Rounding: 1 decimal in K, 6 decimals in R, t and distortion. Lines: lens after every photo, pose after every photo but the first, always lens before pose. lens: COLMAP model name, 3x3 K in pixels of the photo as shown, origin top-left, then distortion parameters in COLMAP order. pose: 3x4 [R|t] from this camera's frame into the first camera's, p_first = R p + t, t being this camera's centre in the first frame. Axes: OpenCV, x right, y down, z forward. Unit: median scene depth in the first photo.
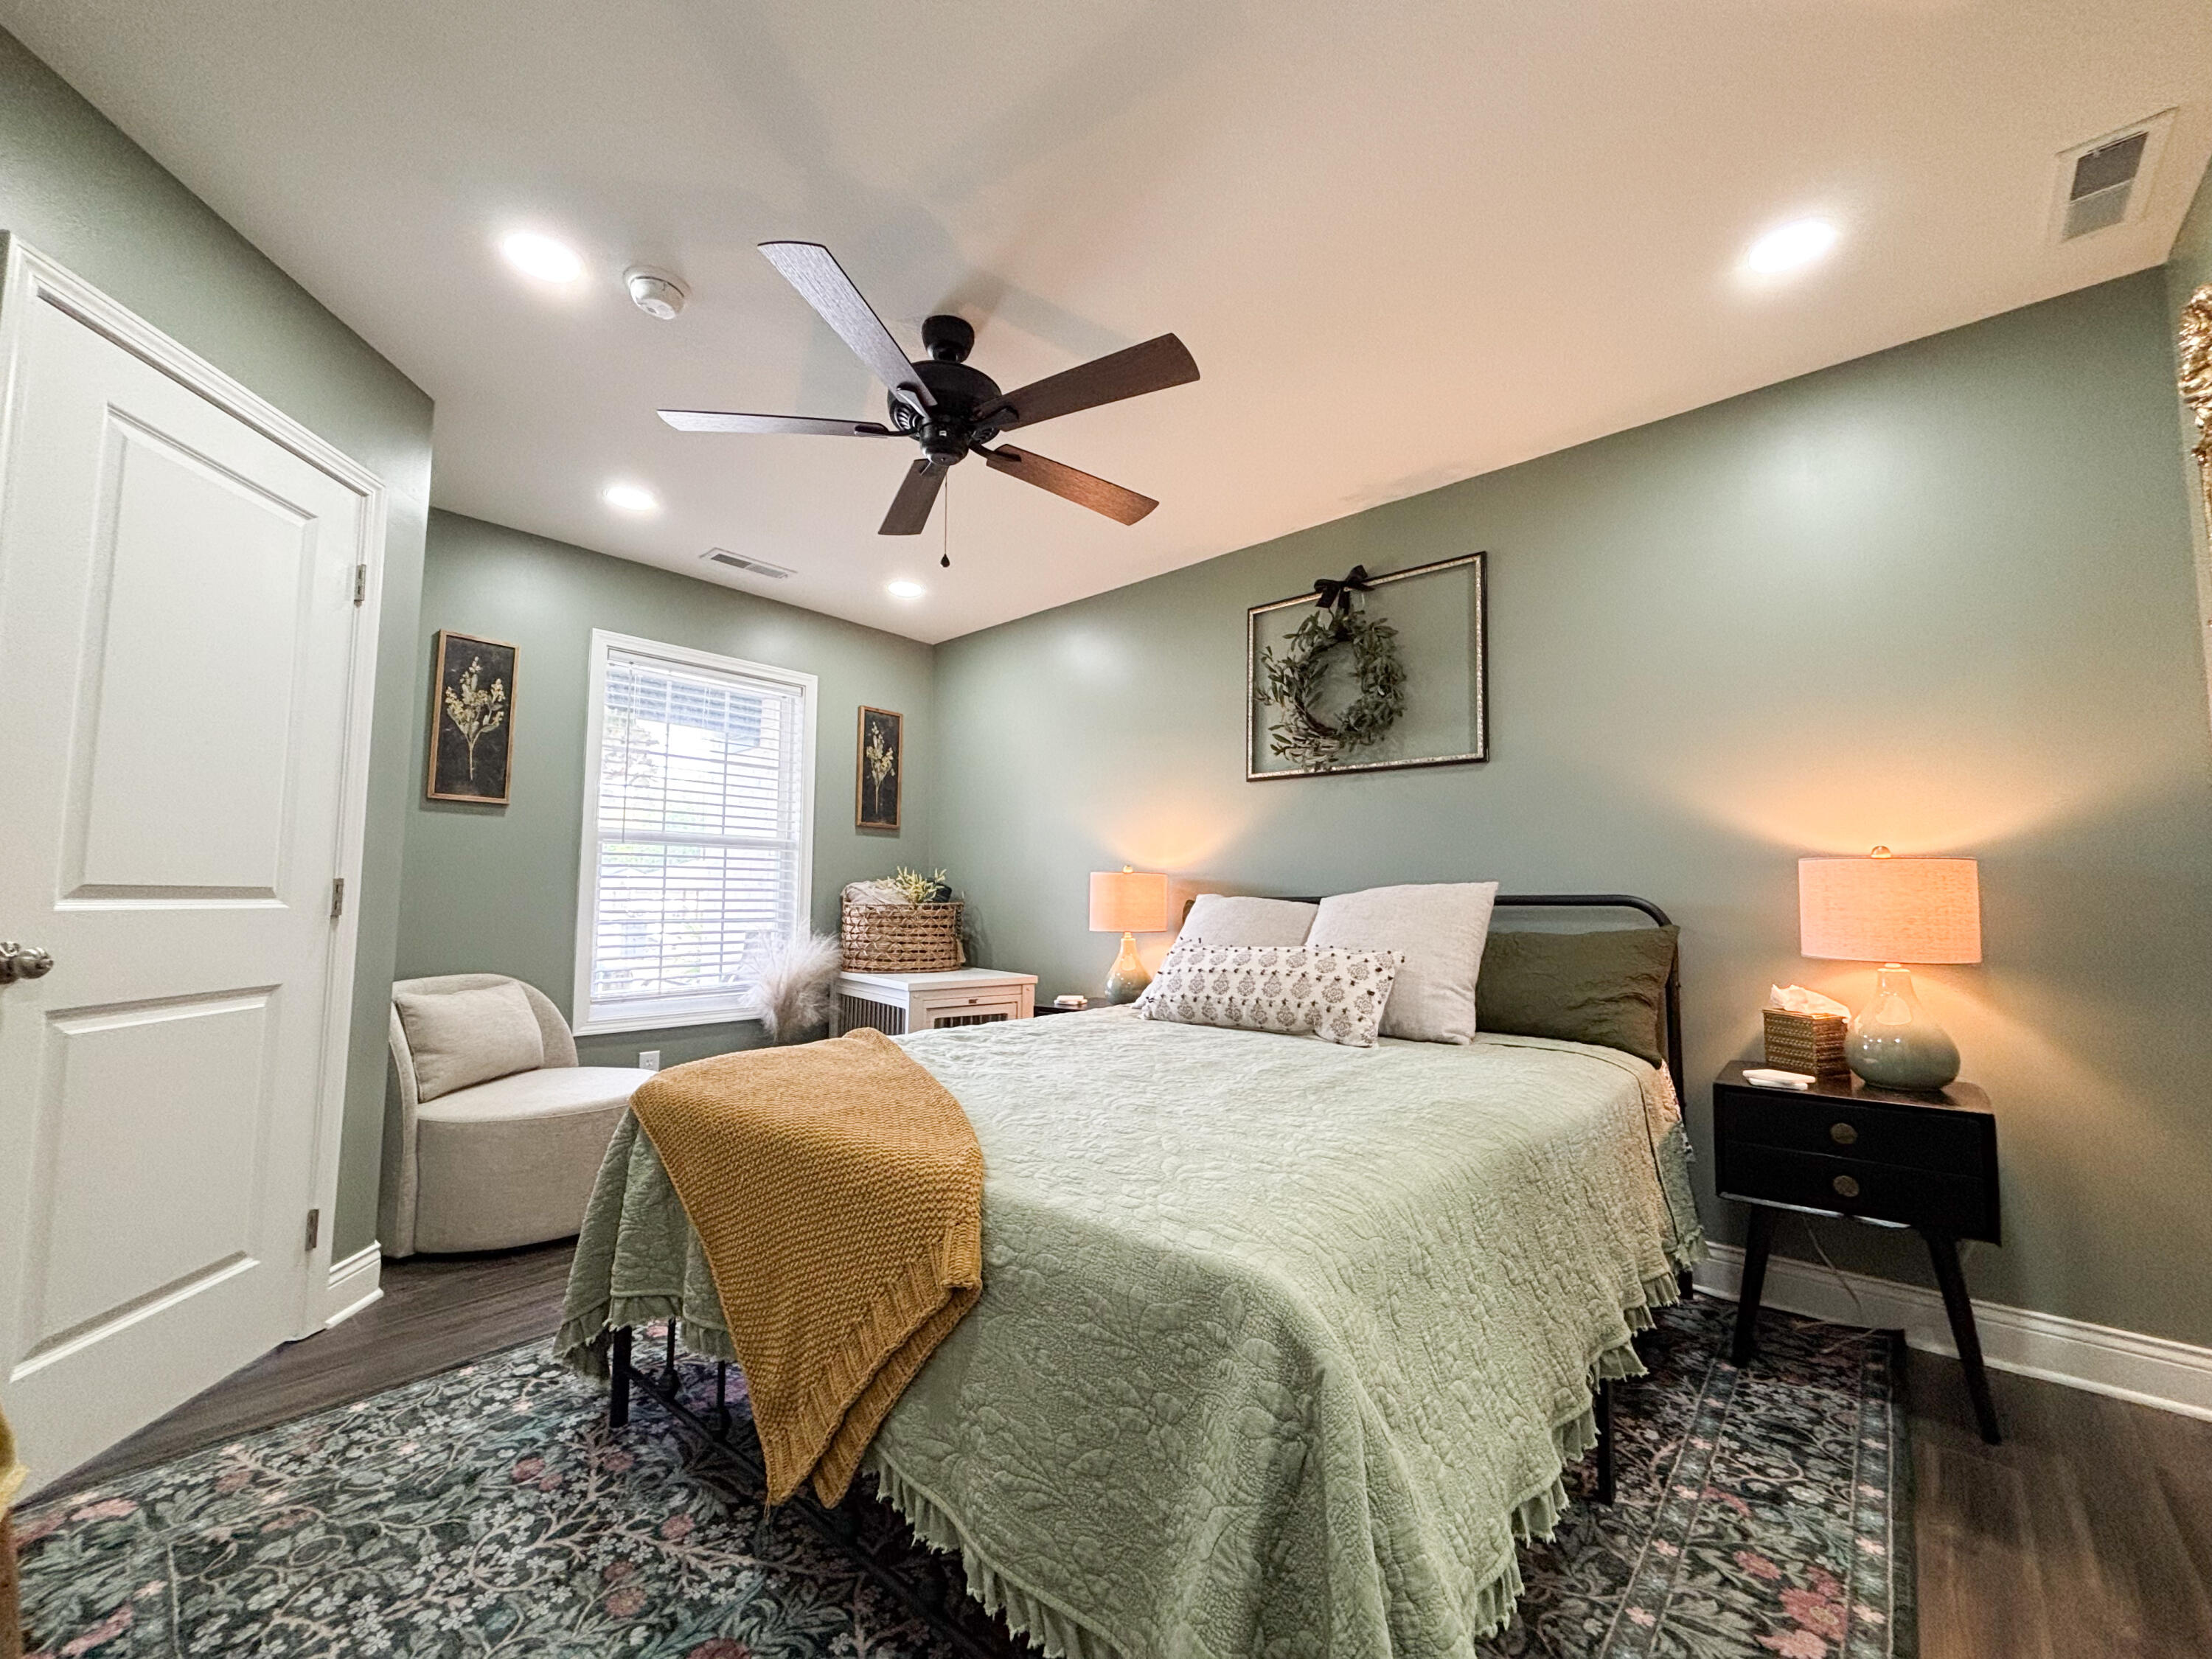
lens RADIAL K [[901.3, 0, 1102.6], [0, 901.3, 832.2], [0, 0, 1]] dist [0.007821, -0.004297]
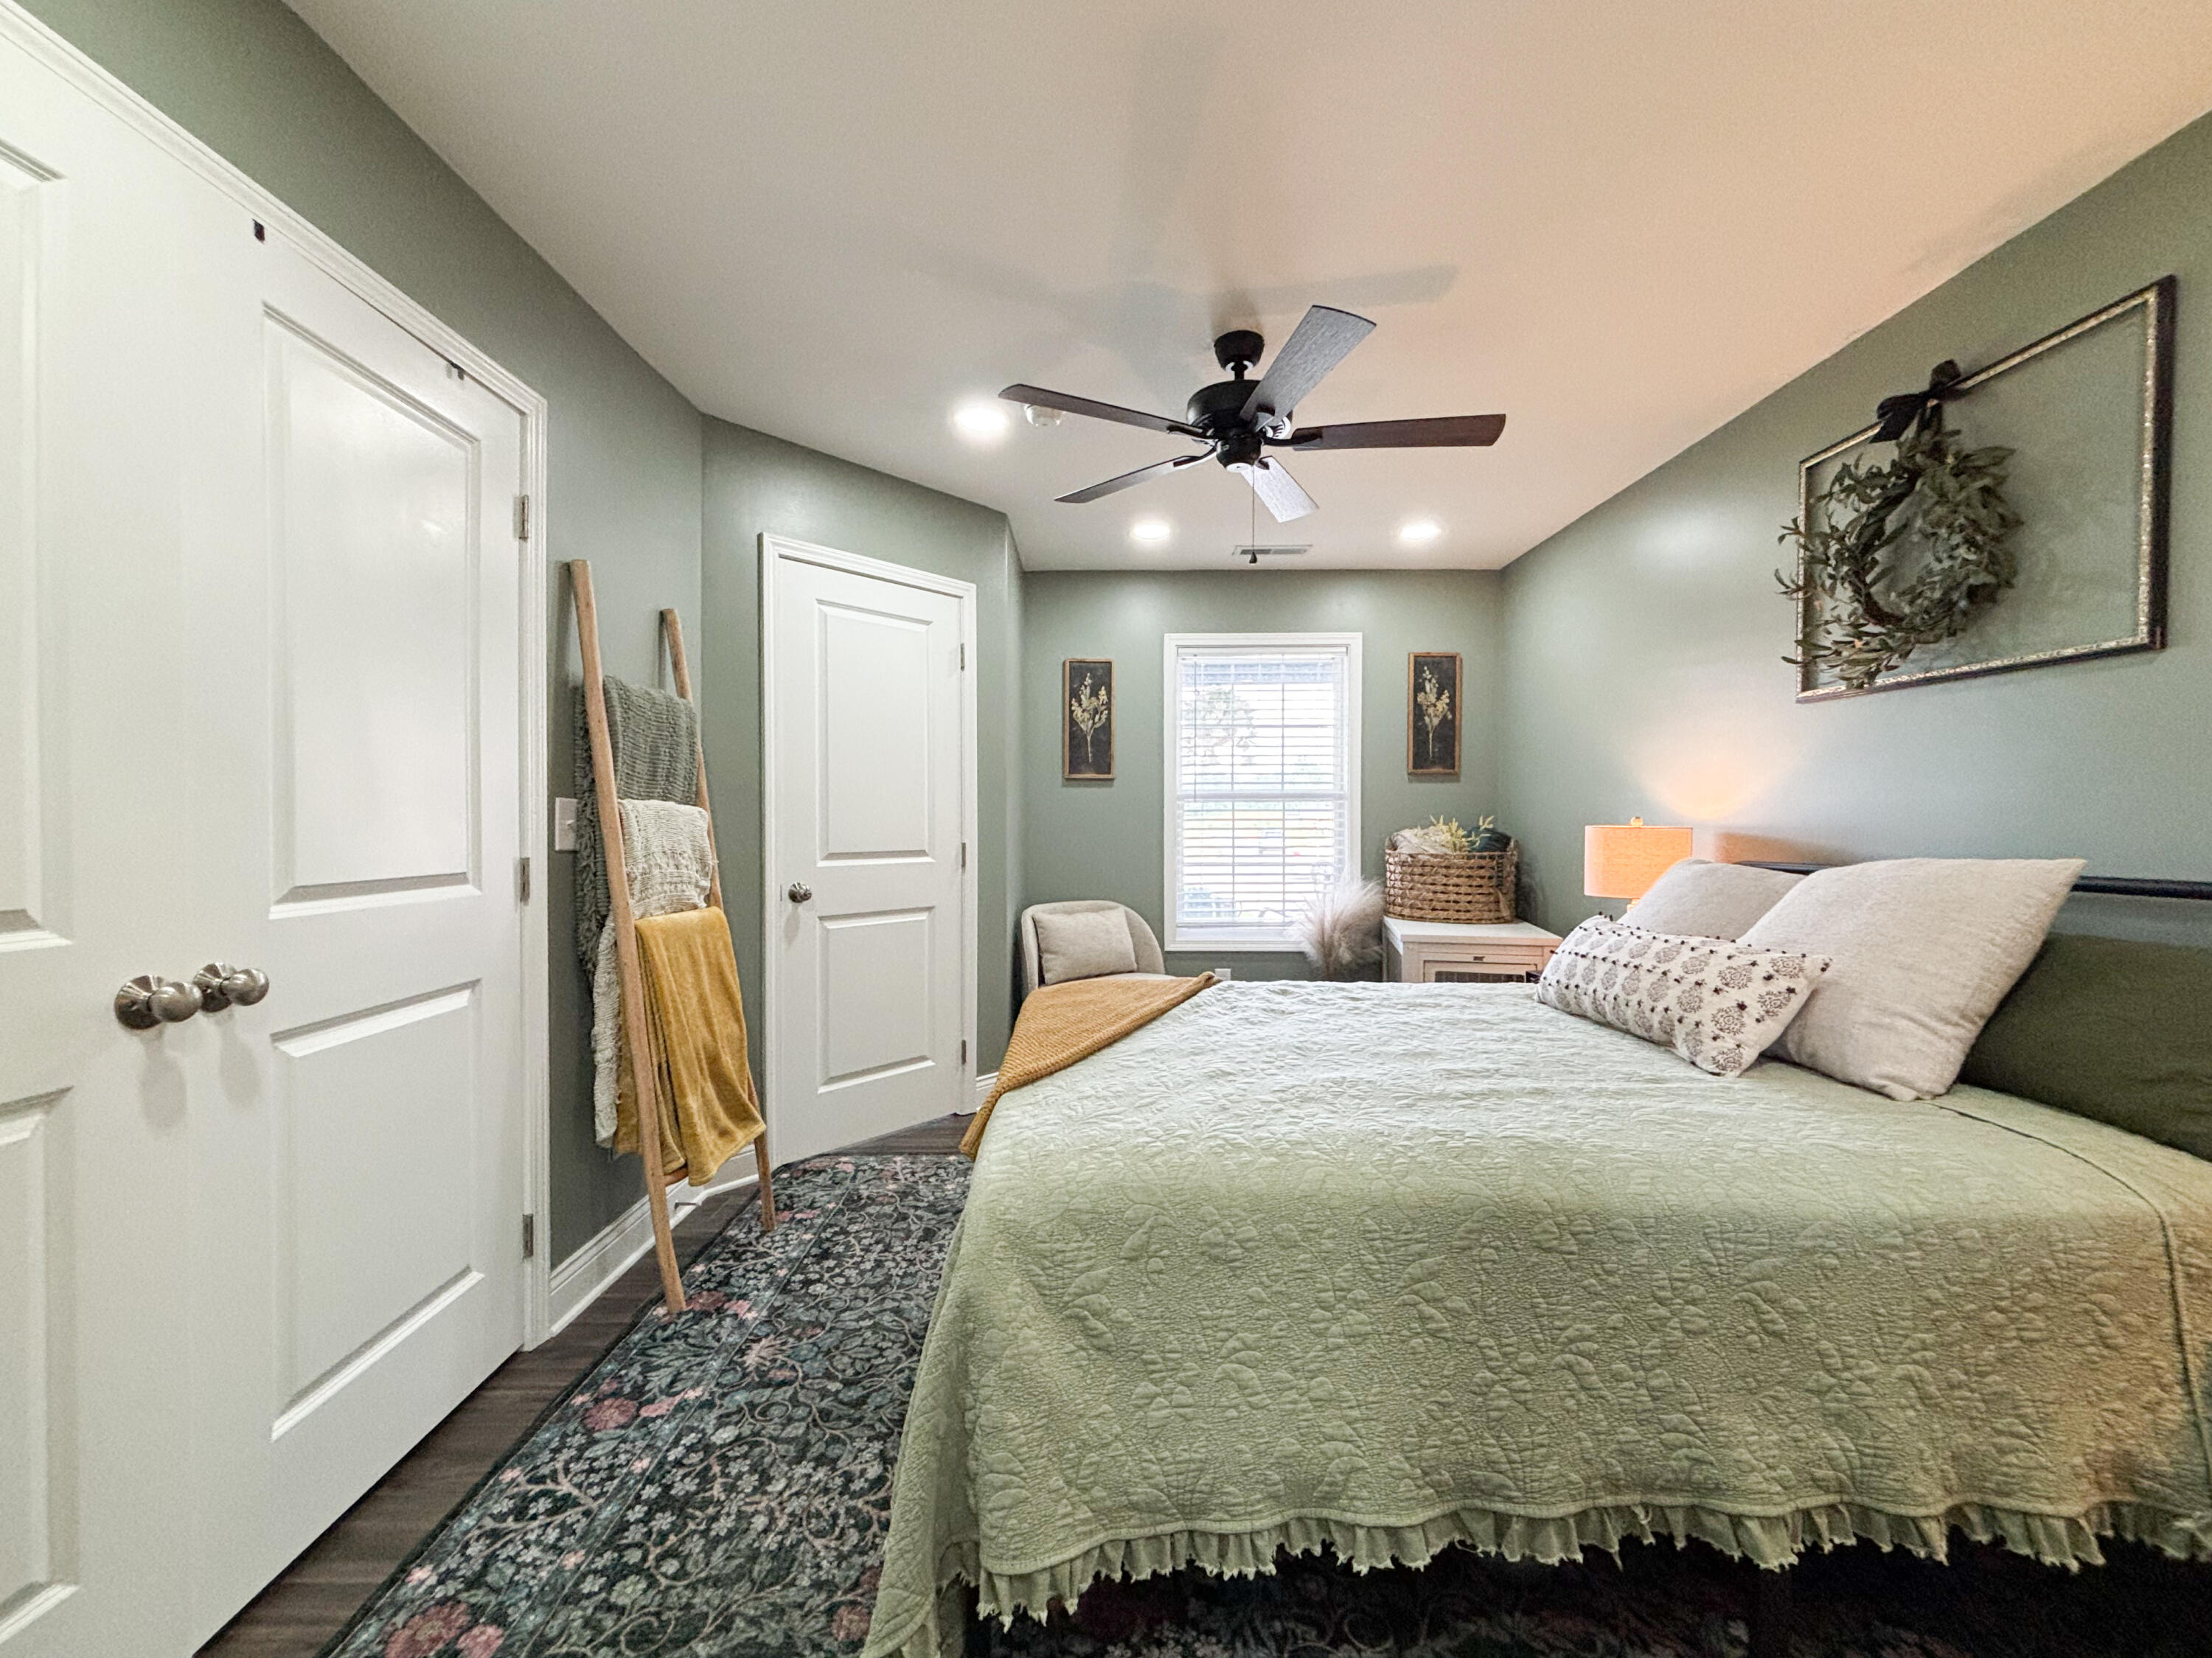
lens RADIAL K [[901.2, 0, 1068.1], [0, 901.2, 834.3], [0, 0, 1]] dist [0.007821, -0.004297]
pose [[0.653832, 0.002301, -0.756636, 0.358496], [0.063465, 0.996305, 0.057872, -0.032442], [0.753973, -0.085859, 0.651270, 0.066561]]
